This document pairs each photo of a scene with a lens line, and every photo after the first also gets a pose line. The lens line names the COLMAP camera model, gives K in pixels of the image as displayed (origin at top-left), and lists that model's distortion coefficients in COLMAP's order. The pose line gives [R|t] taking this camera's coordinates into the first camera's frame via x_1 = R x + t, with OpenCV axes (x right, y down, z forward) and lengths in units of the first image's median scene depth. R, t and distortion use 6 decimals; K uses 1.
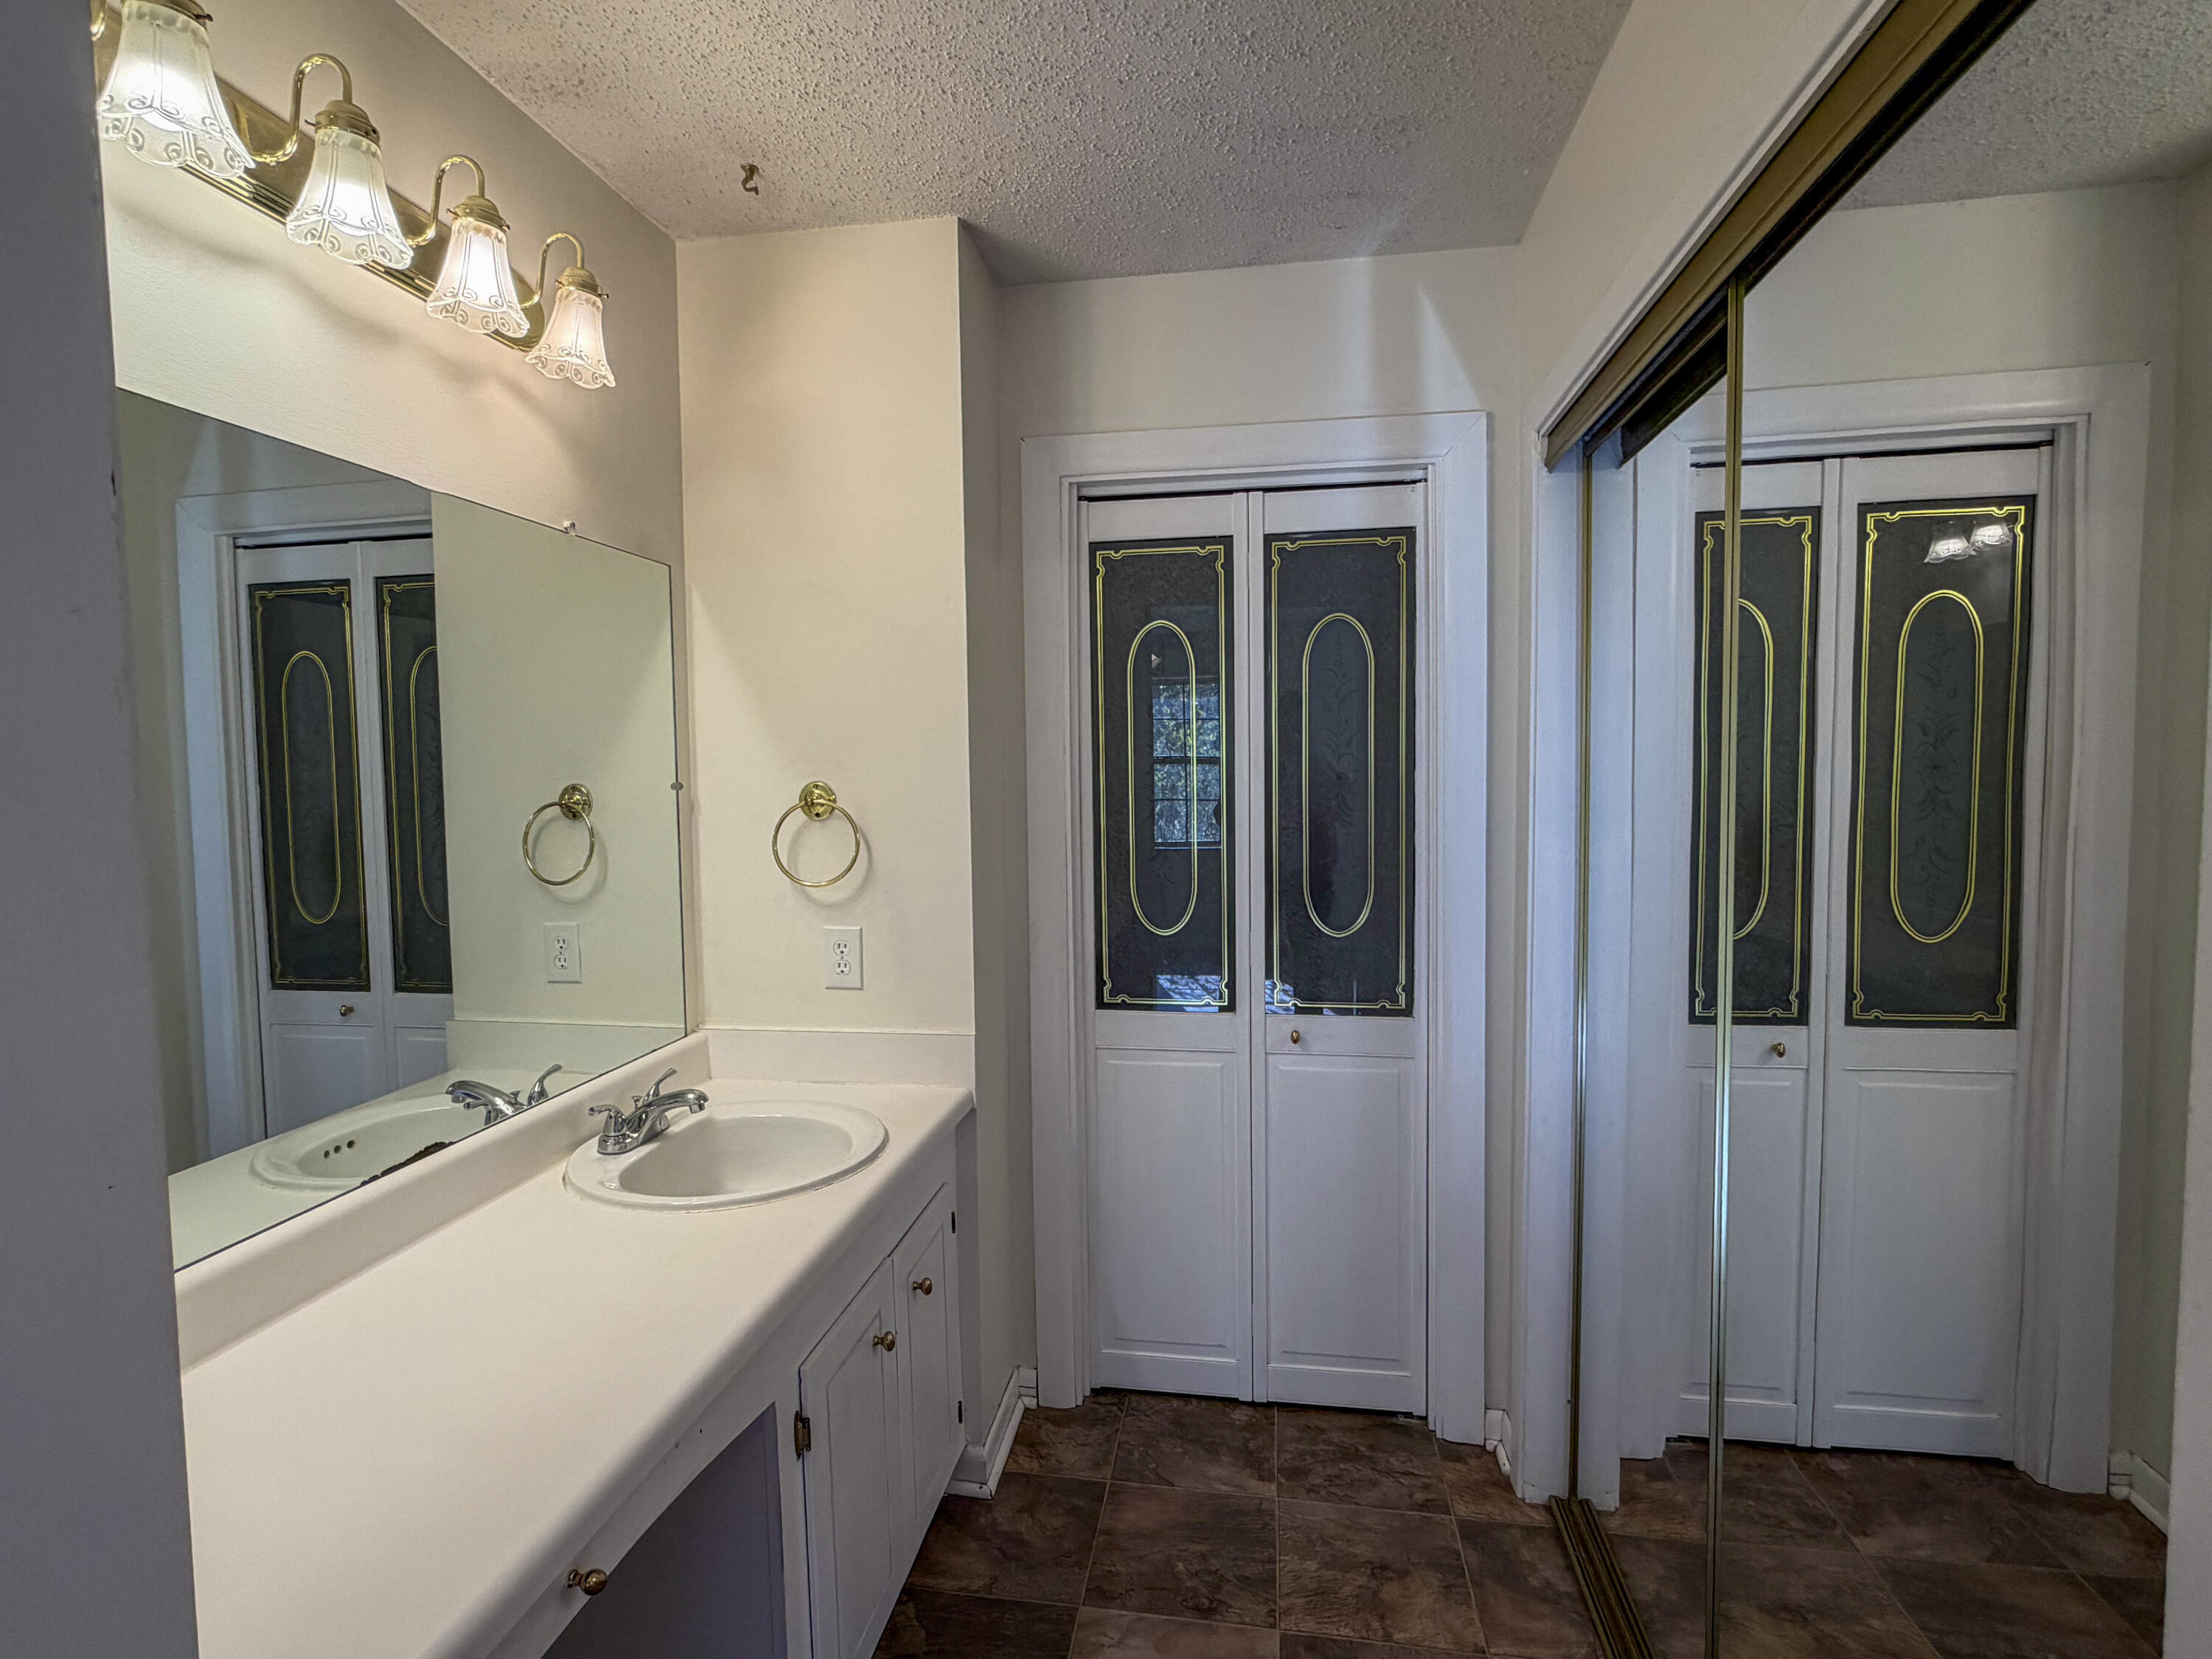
lens RADIAL K [[1043.2, 0, 1106.0], [0, 1043.2, 829.5], [0, 0, 1]] dist [-0.010151, 0.000641]
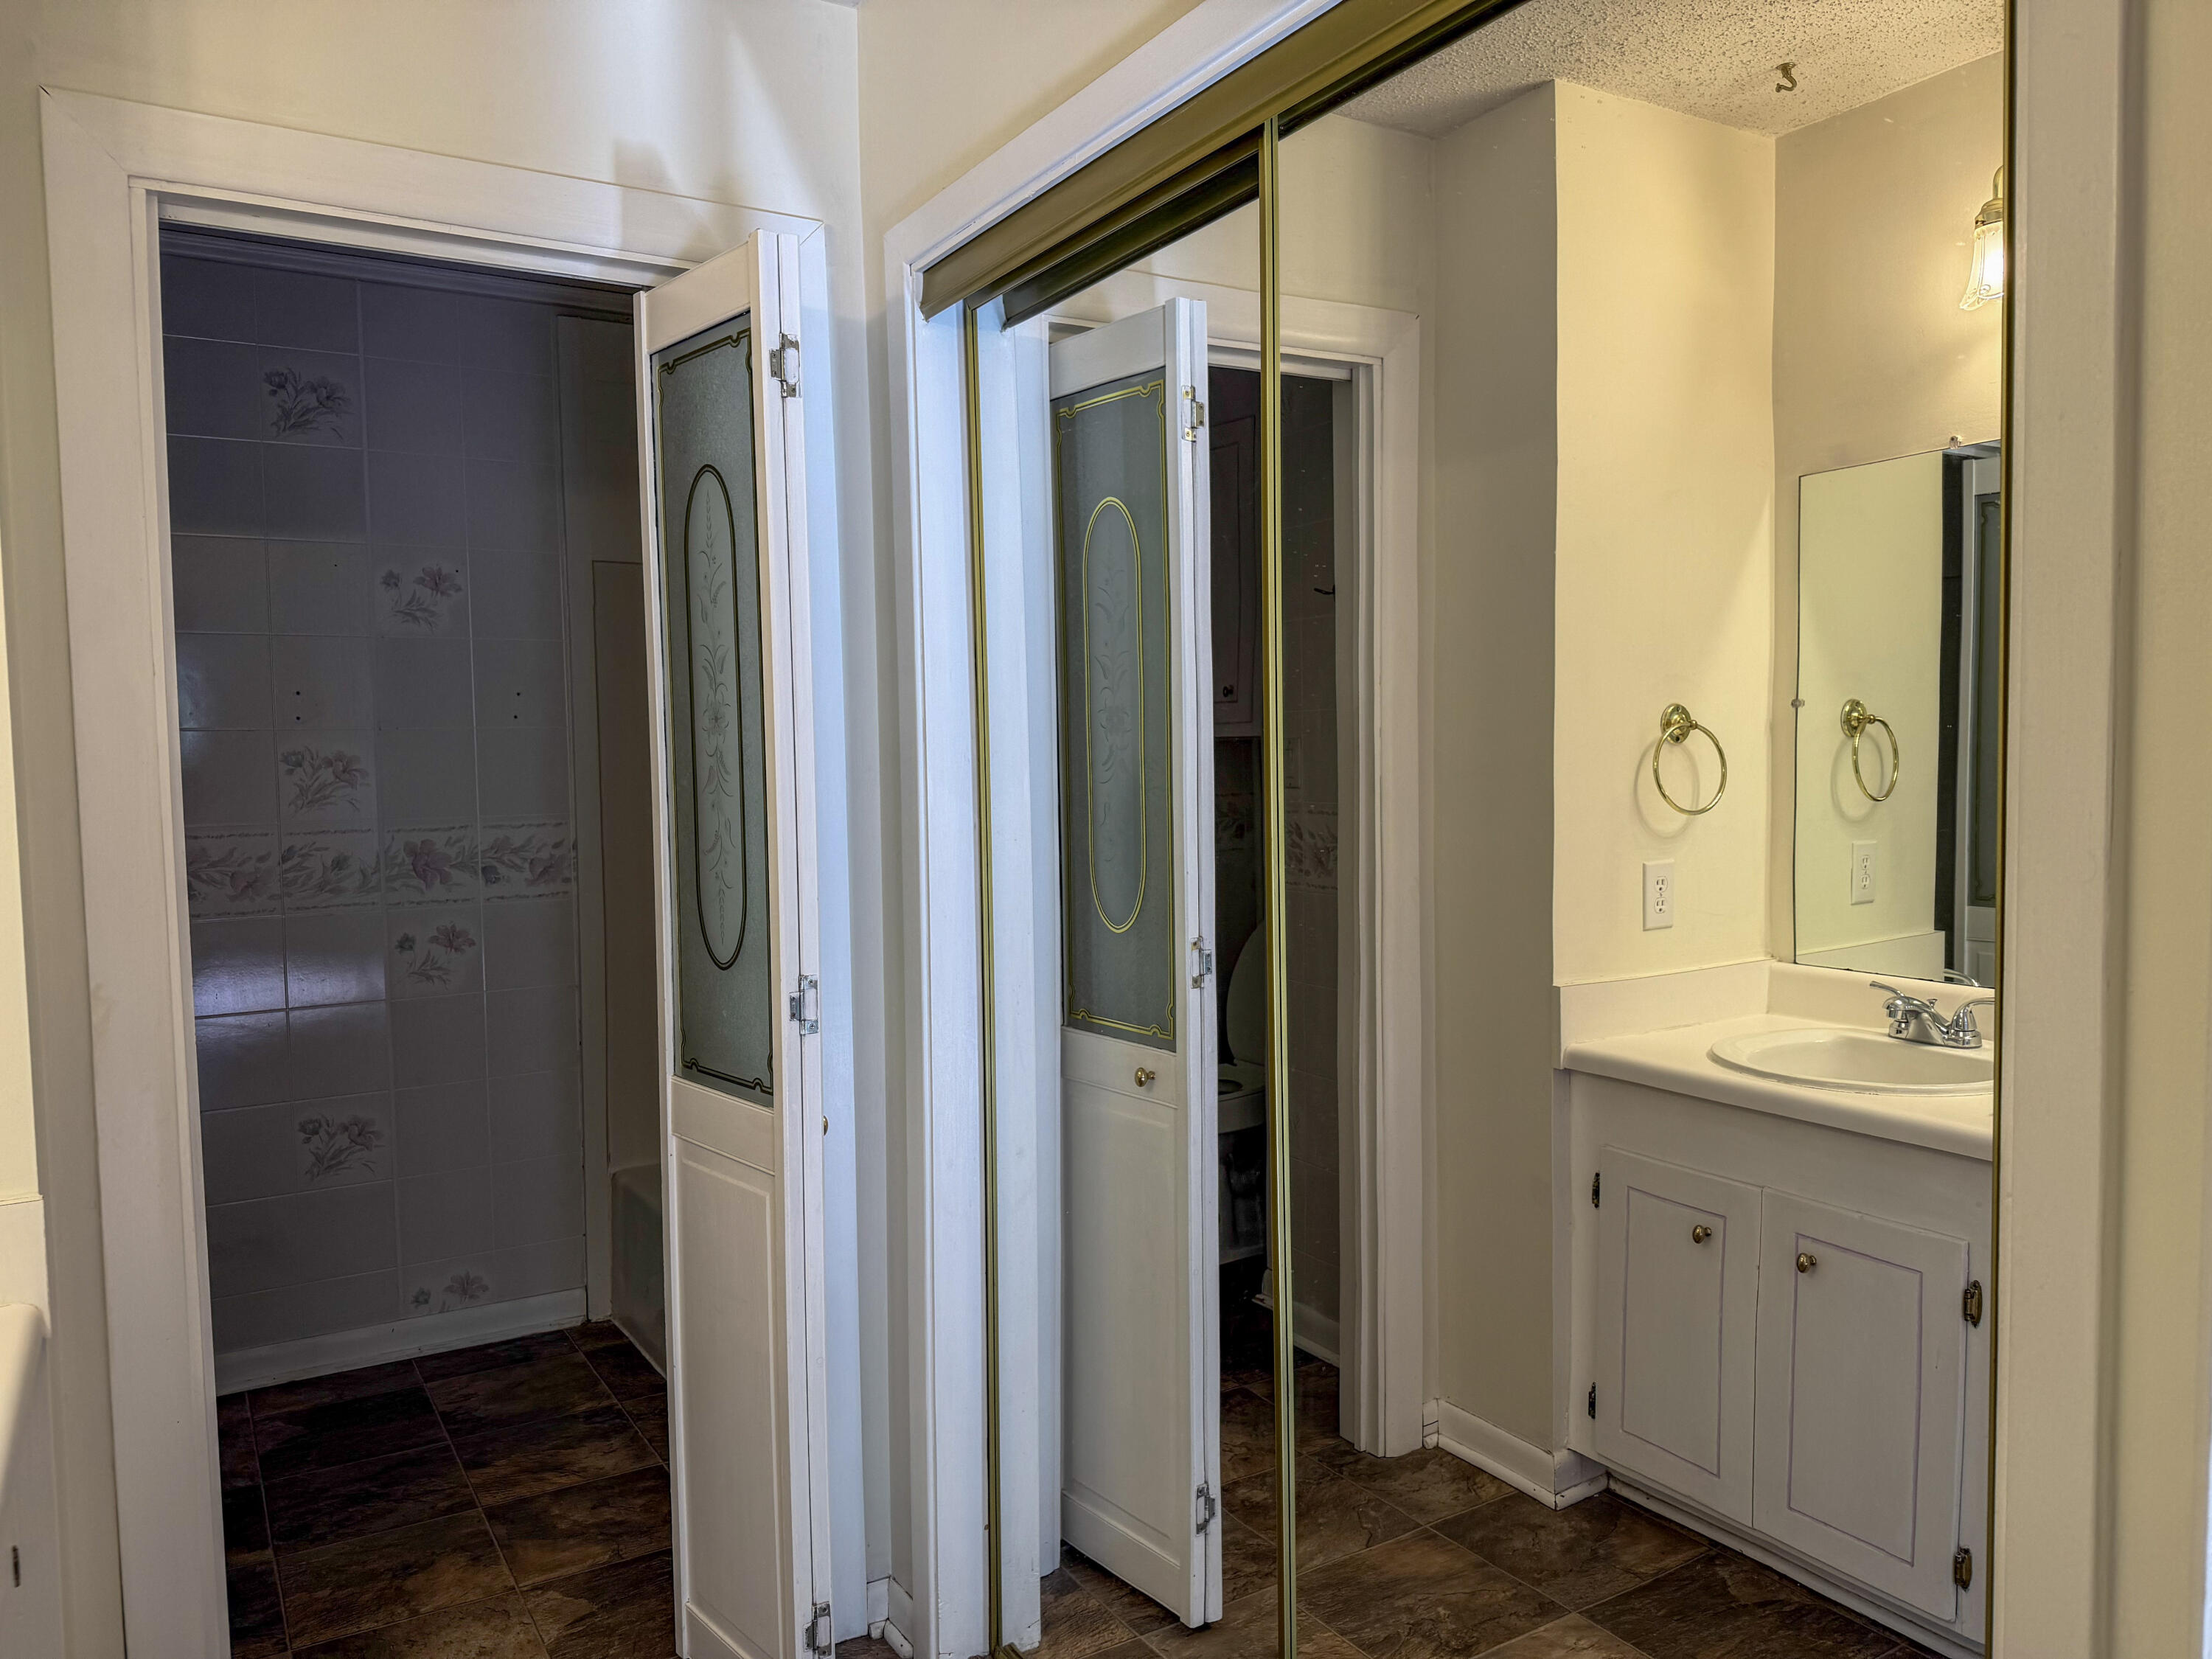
lens RADIAL K [[1572.0, 0, 1122.5], [0, 1572.0, 818.0], [0, 0, 1]] dist [-0.006323, -0.001992]
pose [[0.750810, -0.033813, 0.659652, -0.238633], [0.030205, 0.999402, 0.016850, 0.001636], [-0.659827, 0.007274, 0.751382, 0.045500]]
